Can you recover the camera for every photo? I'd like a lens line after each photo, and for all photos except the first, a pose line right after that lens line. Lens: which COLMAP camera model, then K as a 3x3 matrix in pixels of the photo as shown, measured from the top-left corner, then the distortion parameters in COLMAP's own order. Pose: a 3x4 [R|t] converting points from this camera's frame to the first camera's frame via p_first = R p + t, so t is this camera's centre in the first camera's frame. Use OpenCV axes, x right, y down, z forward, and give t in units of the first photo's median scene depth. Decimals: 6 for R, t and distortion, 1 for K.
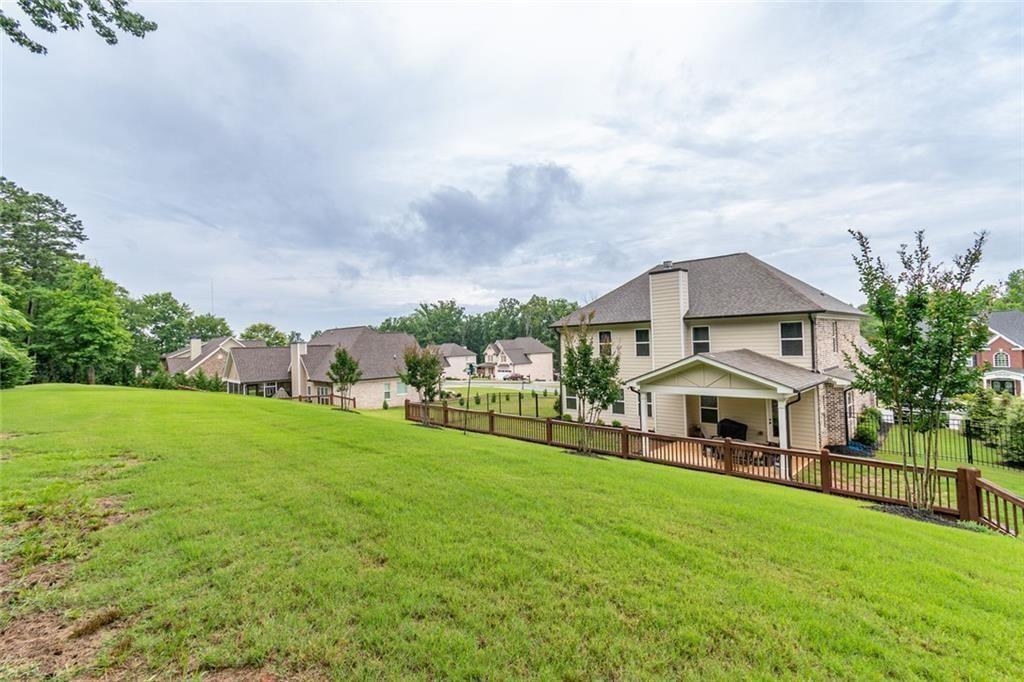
lens RADIAL K [[461.3, 0, 510.7], [0, 461.3, 340.8], [0, 0, 1]] dist [0.001733, 0.005980]
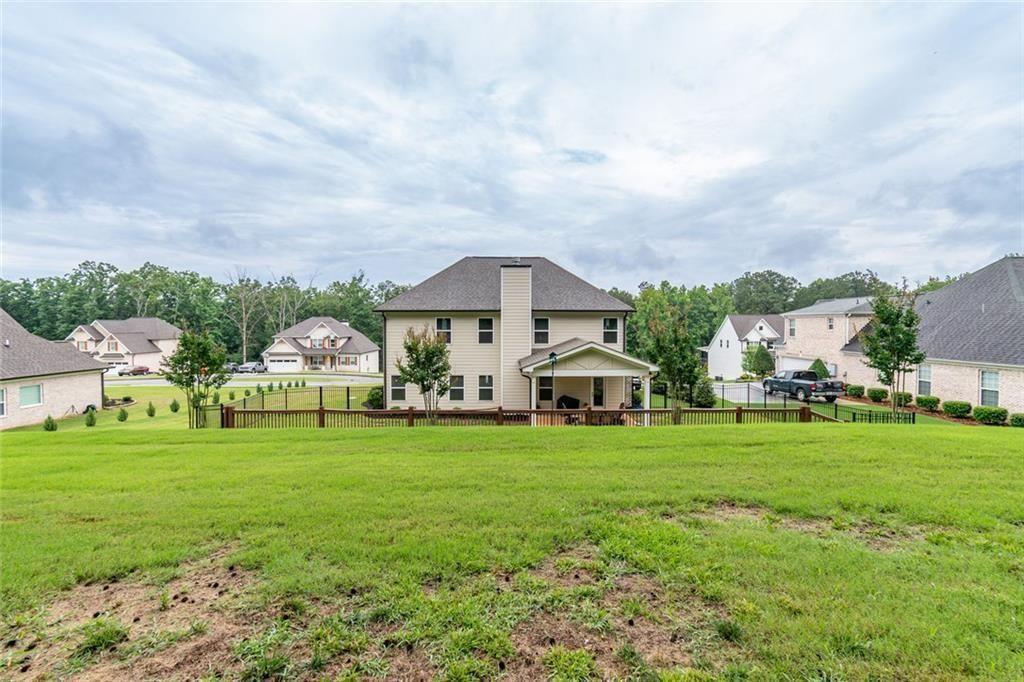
lens RADIAL K [[461.3, 0, 515.3], [0, 461.3, 341.2], [0, 0, 1]] dist [0.001733, 0.005980]
pose [[0.703315, 0.005345, 0.710859, -0.217611], [-0.025596, 0.999514, 0.017809, 0.004001], [-0.710418, -0.030721, 0.703110, 0.110855]]
